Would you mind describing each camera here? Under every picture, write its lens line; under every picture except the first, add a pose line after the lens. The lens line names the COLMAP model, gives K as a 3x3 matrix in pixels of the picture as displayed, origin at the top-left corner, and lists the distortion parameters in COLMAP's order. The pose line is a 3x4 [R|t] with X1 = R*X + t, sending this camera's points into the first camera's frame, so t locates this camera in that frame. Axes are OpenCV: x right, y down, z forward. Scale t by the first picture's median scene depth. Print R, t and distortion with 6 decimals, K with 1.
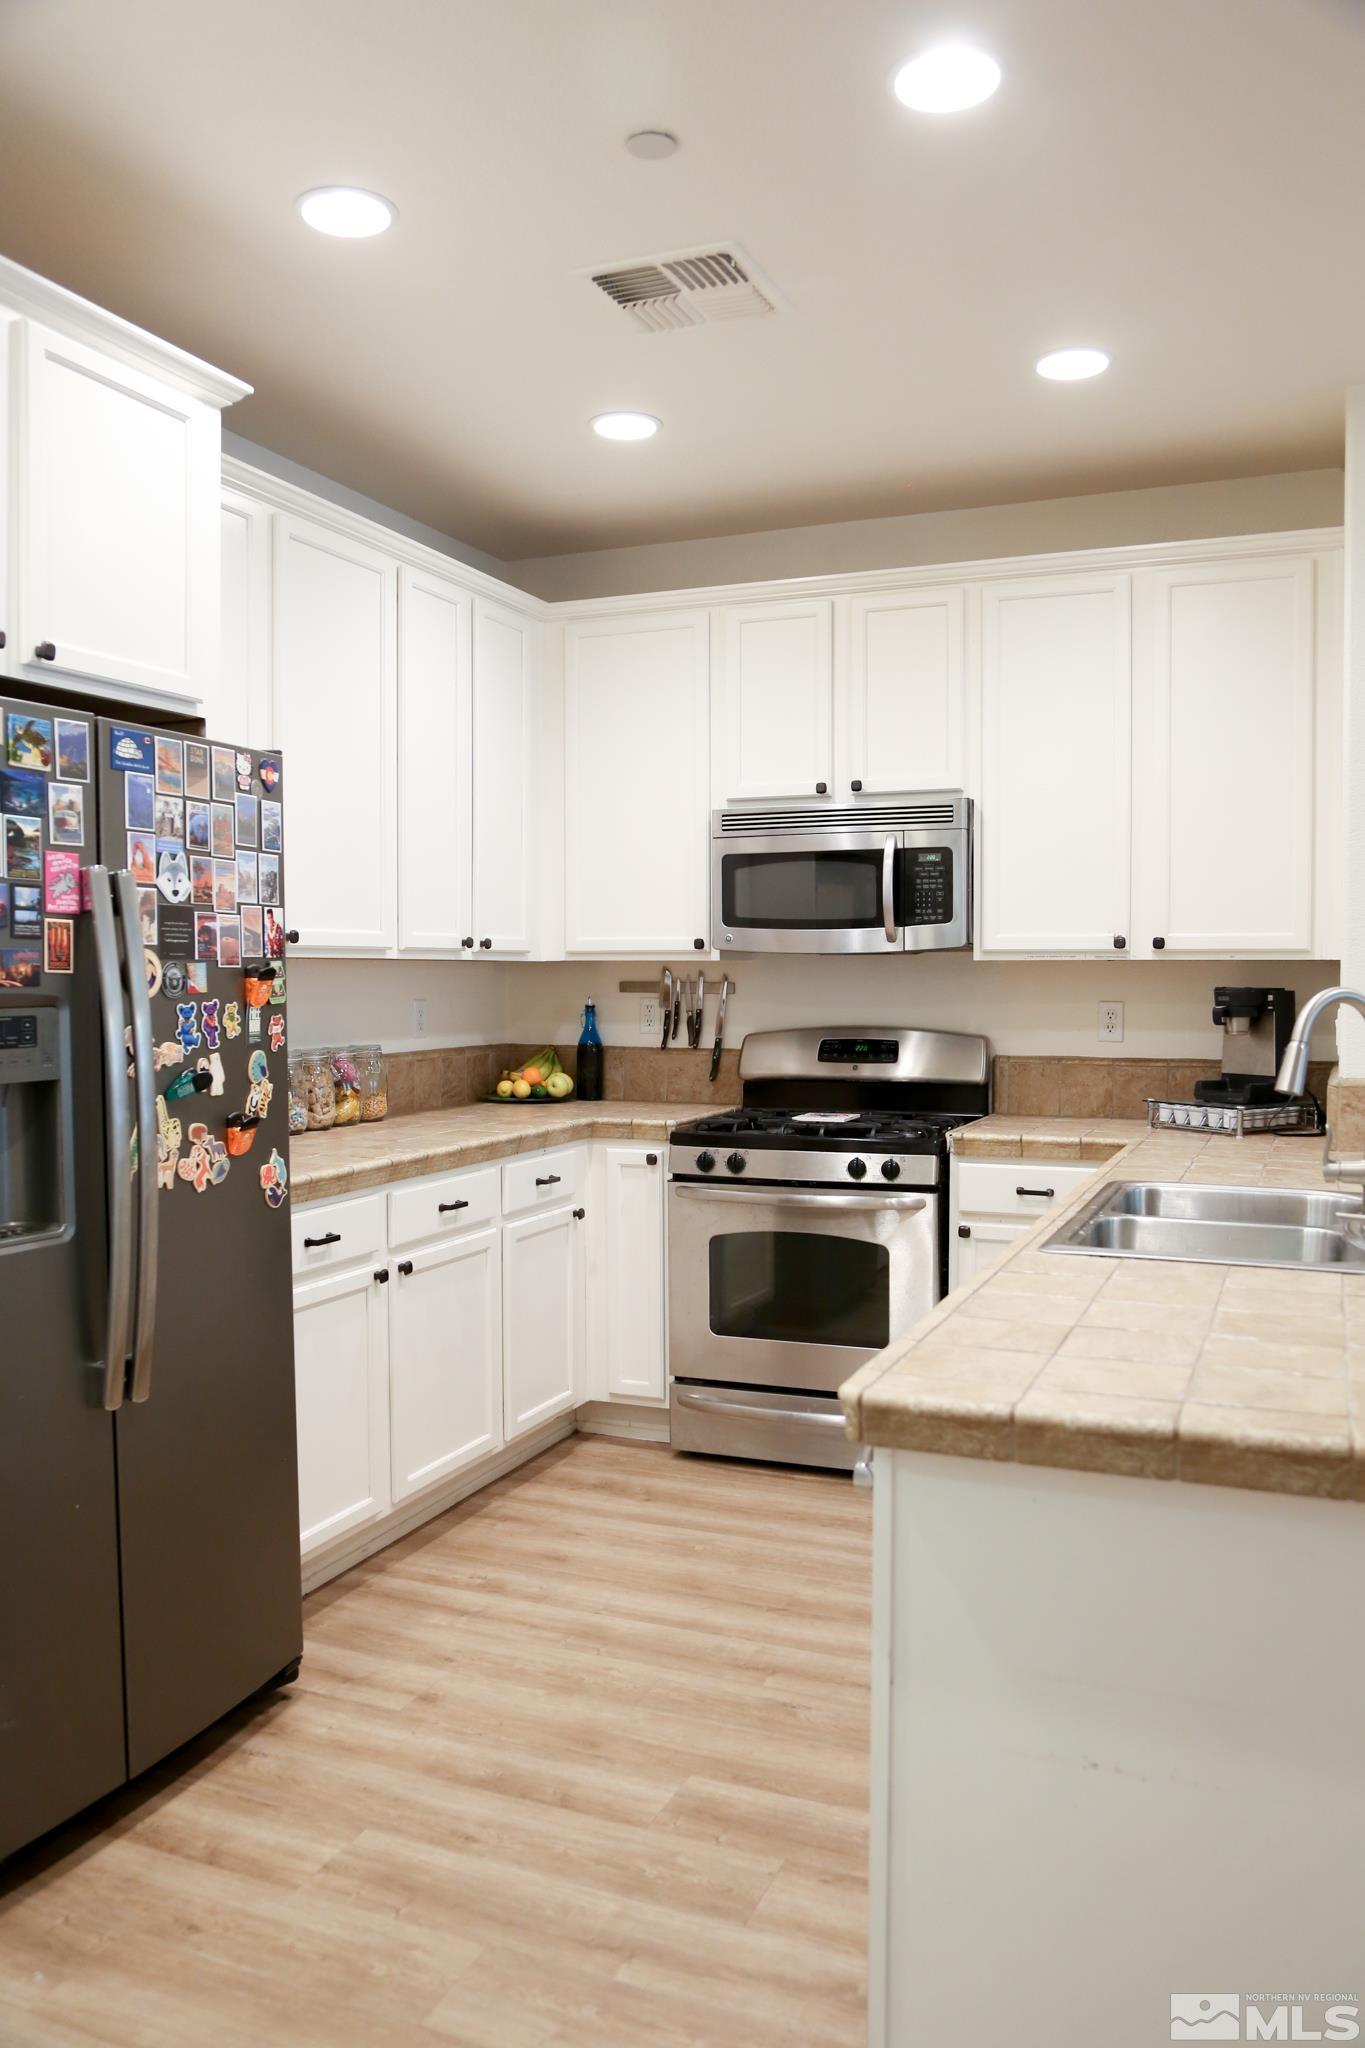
lens RADIAL K [[1553.7, 0, 671.0], [0, 1553.7, 1011.3], [0, 0, 1]] dist [-0.047802, 0.005533]
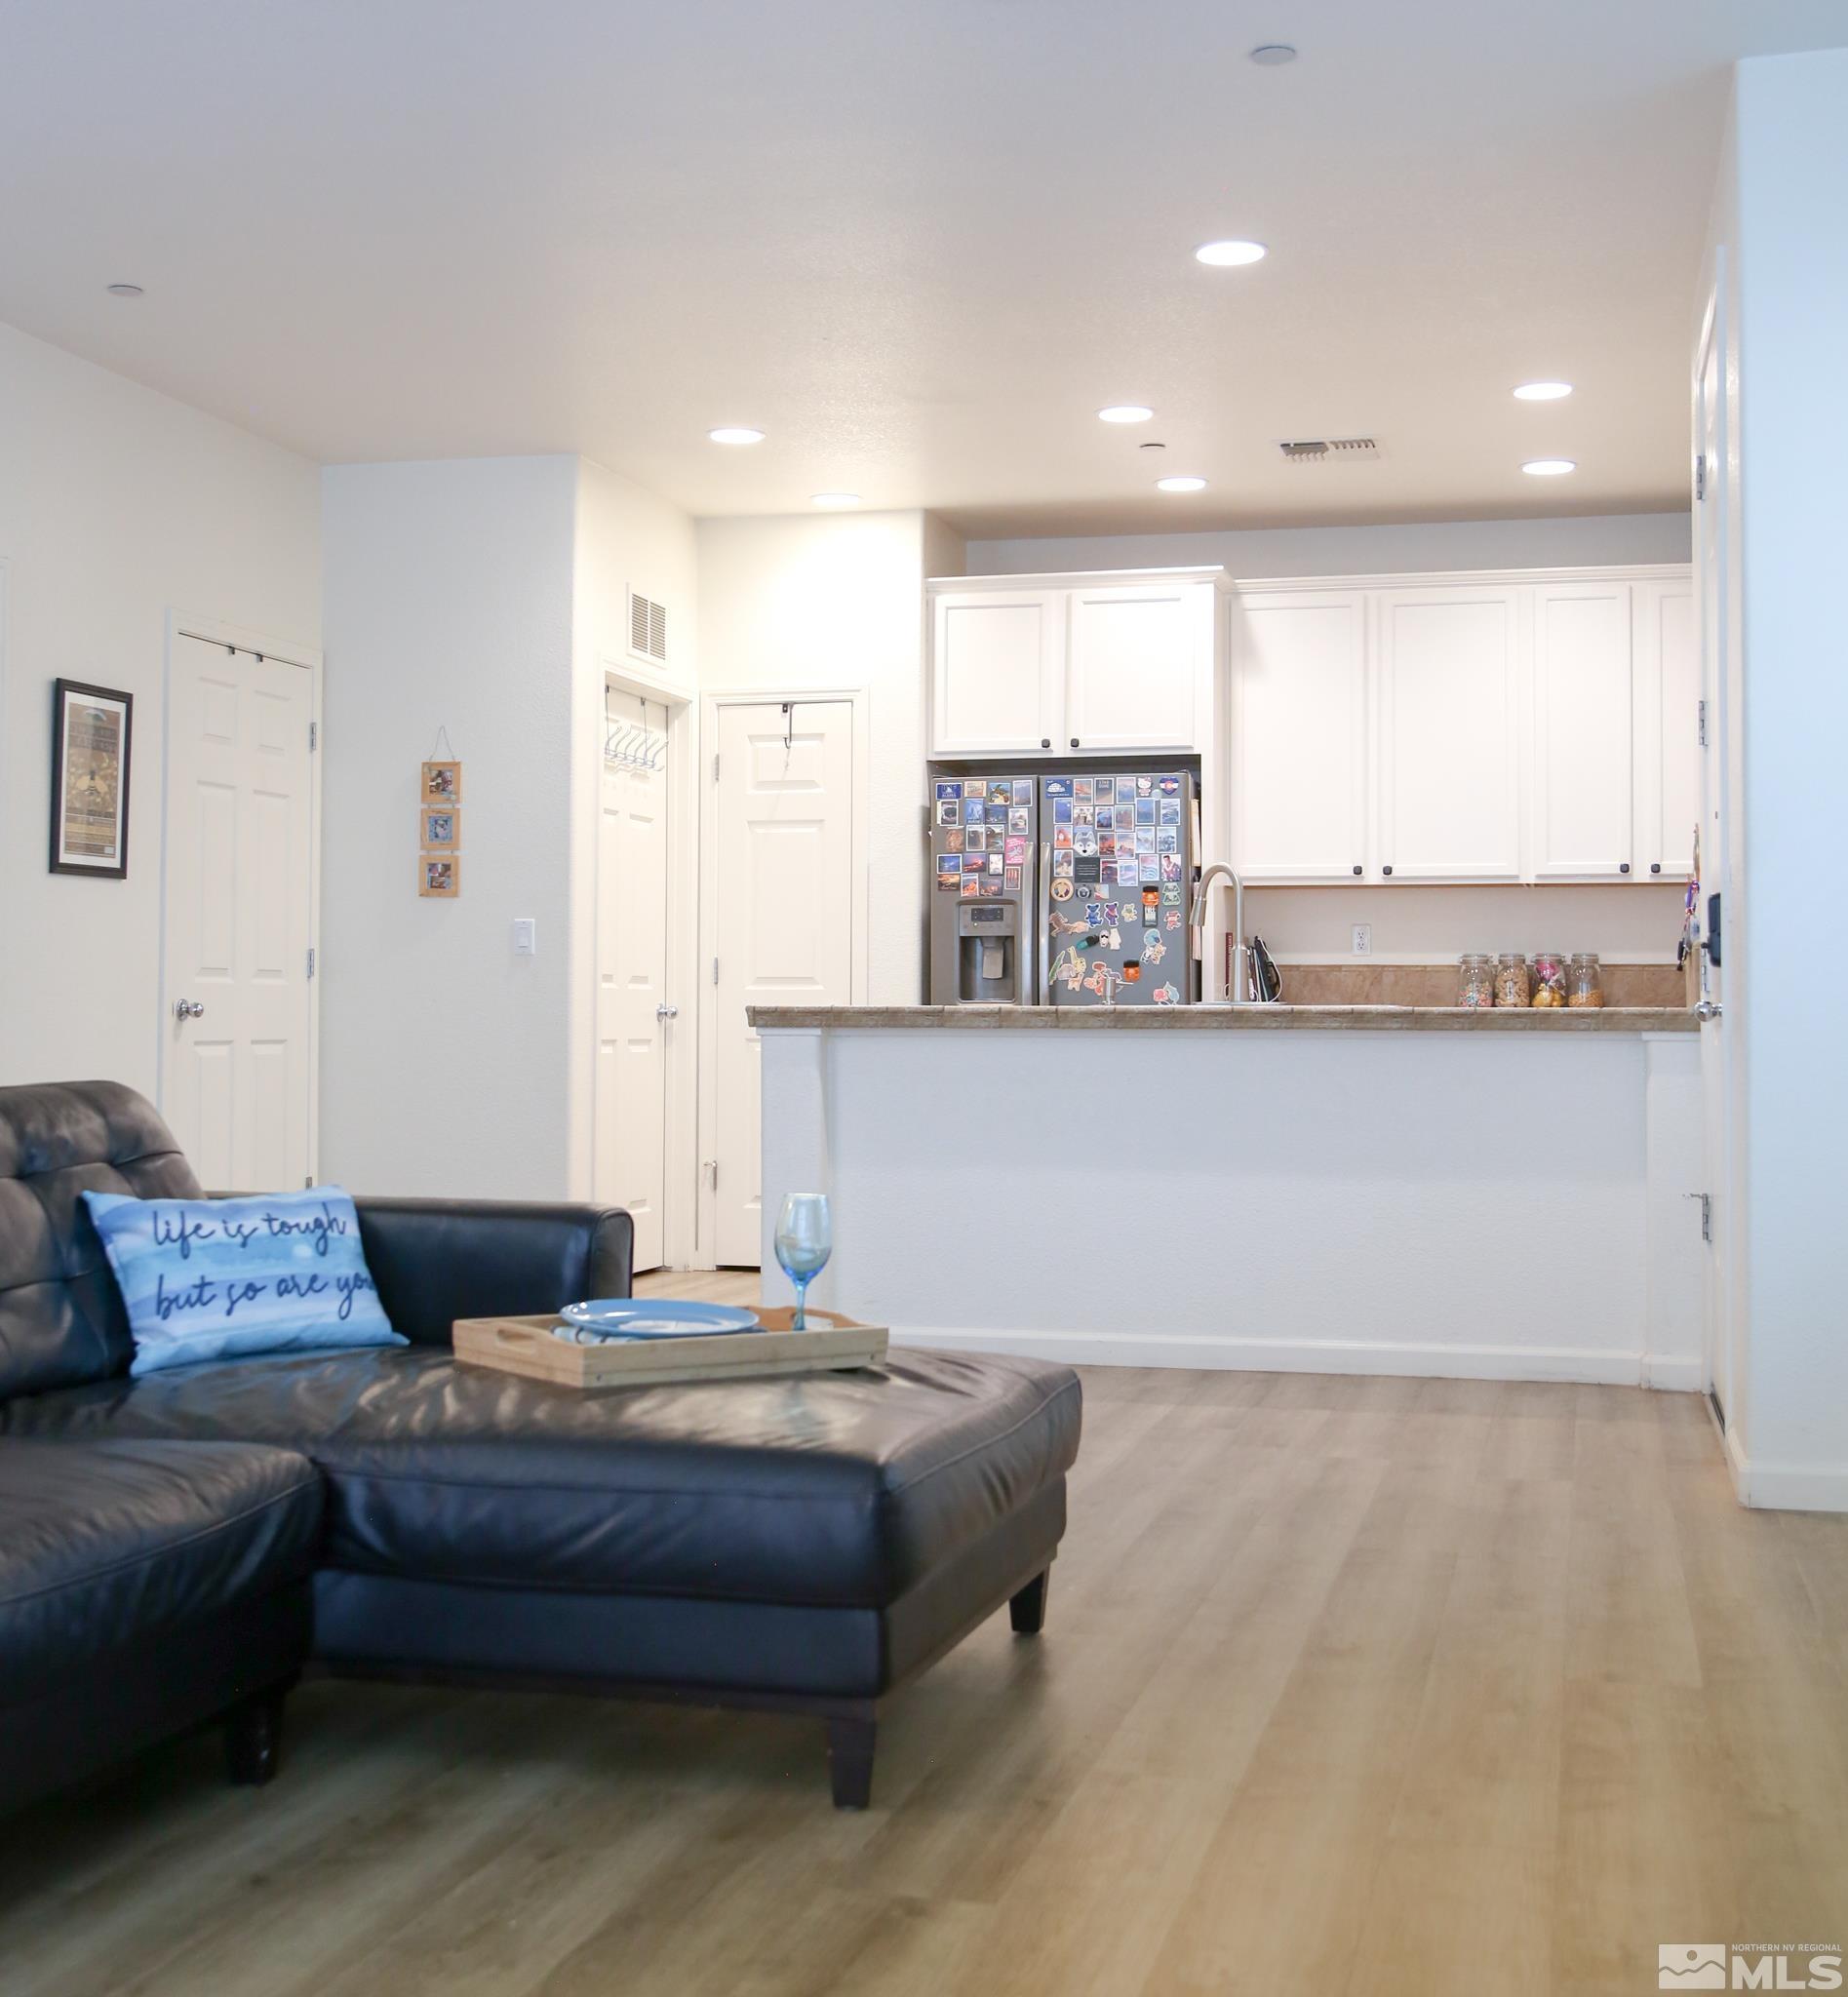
lens RADIAL K [[2743.6, 0, 913.3], [0, 2743.6, 897.6], [0, 0, 1]] dist [0.016105, 0.000000]
pose [[0.154614, -0.047408, -0.986837, 2.990729], [-0.029145, 0.998194, -0.052520, 0.170461], [0.987545, 0.036882, 0.152953, 0.177530]]
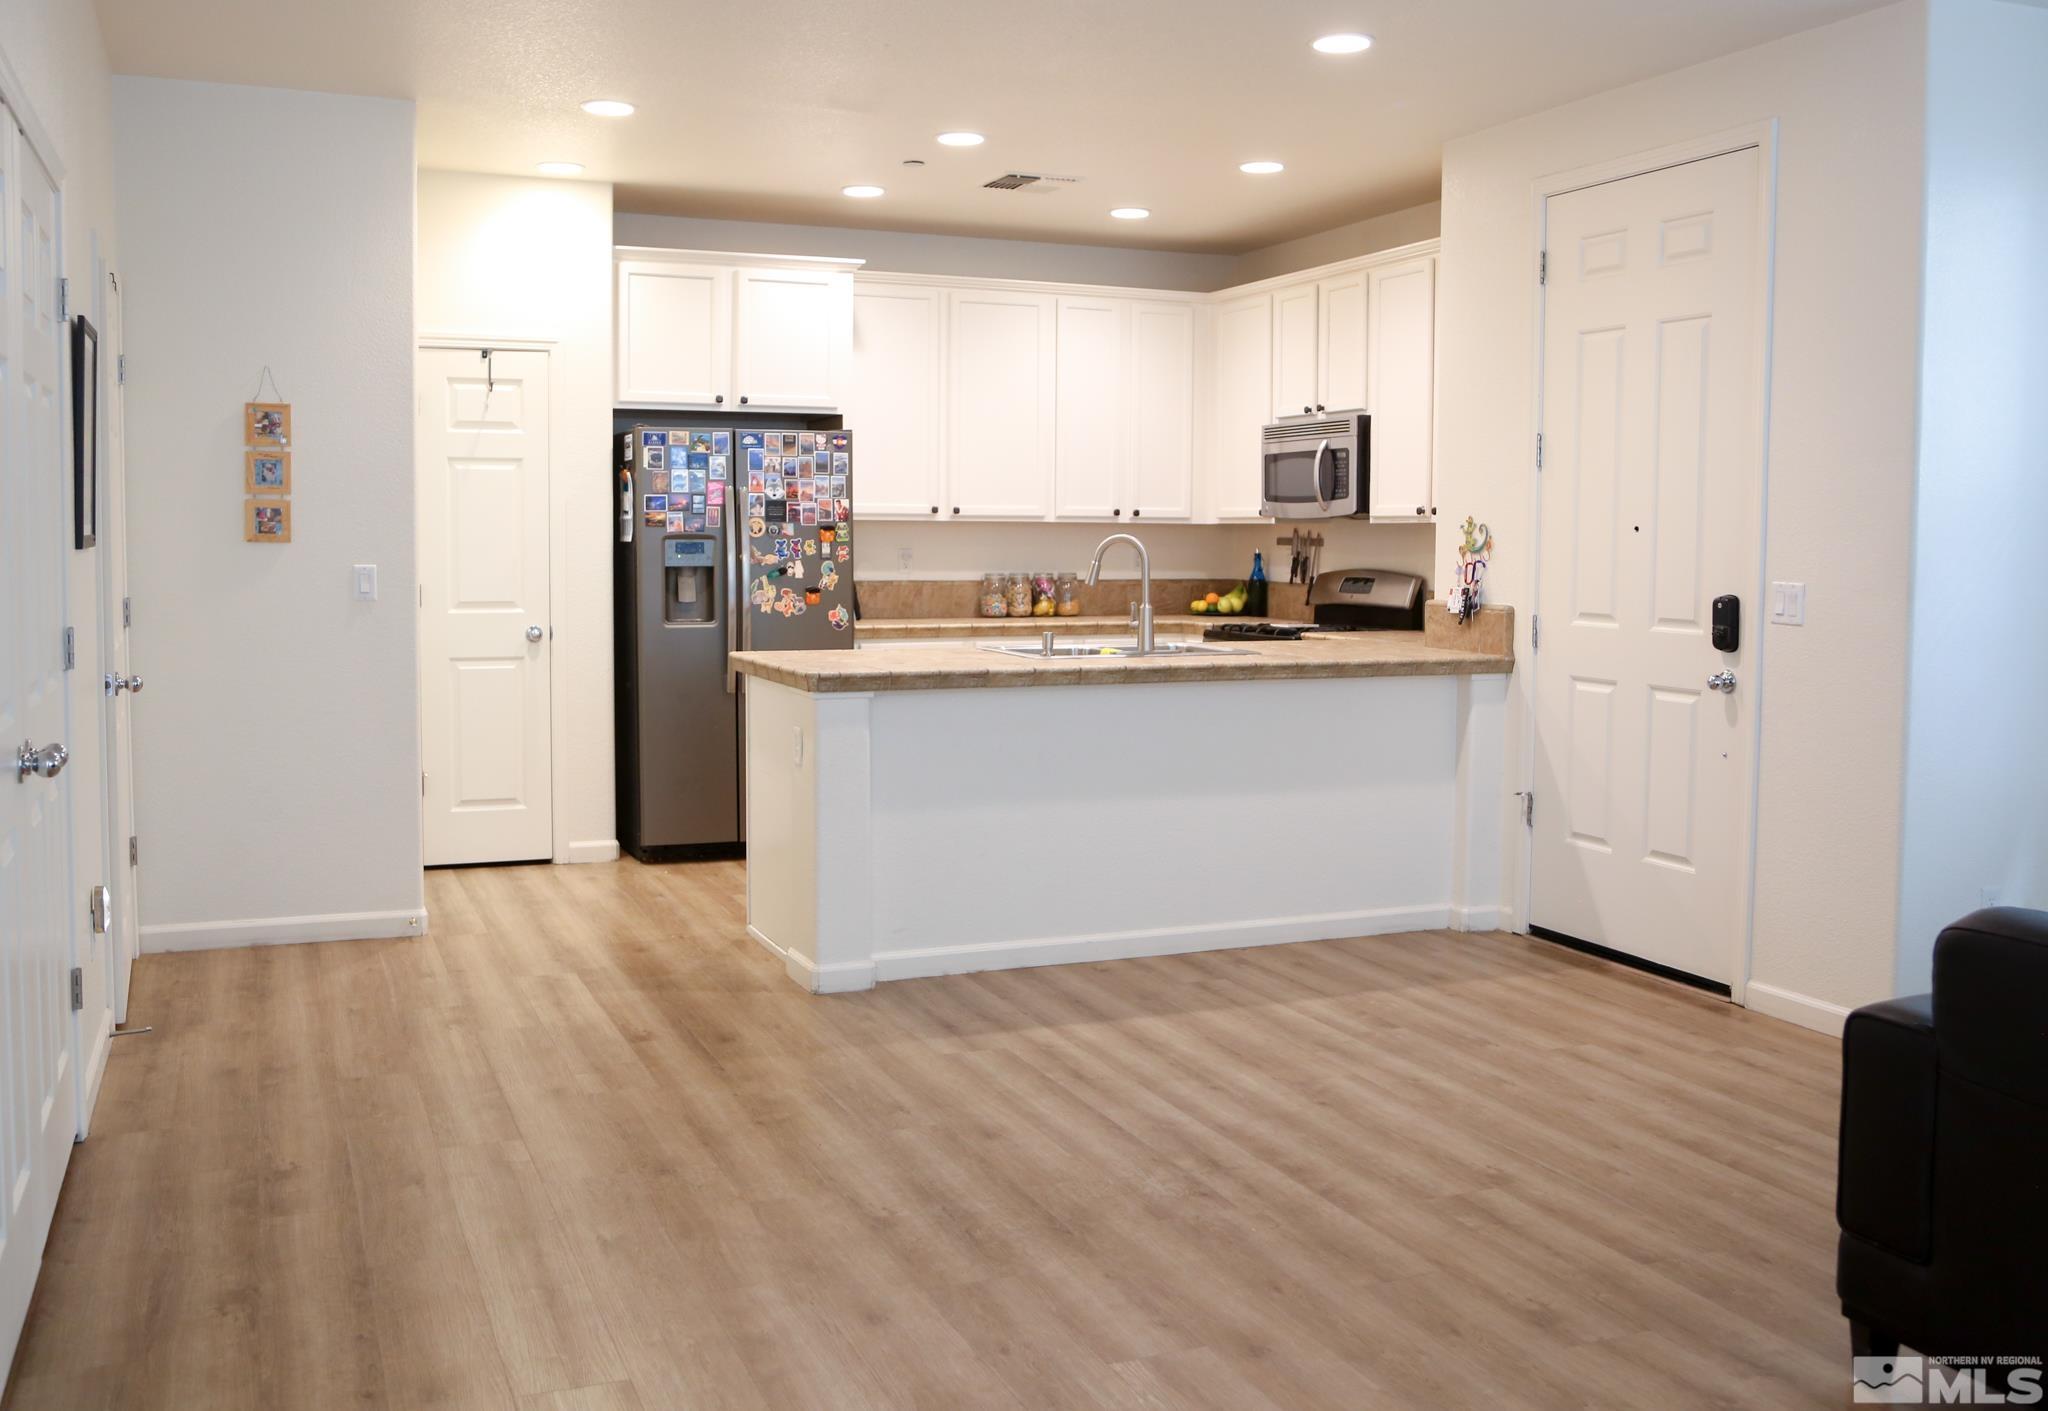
lens RADIAL K [[1837.1, 0, 1013.3], [0, 1837.1, 633.0], [0, 0, 1]] dist [-0.048212, -0.019709]
pose [[0.718446, 0.041978, -0.694315, 1.814735], [-0.024161, 0.999081, 0.035403, 0.028178], [0.695163, -0.008660, 0.718800, -0.775286]]
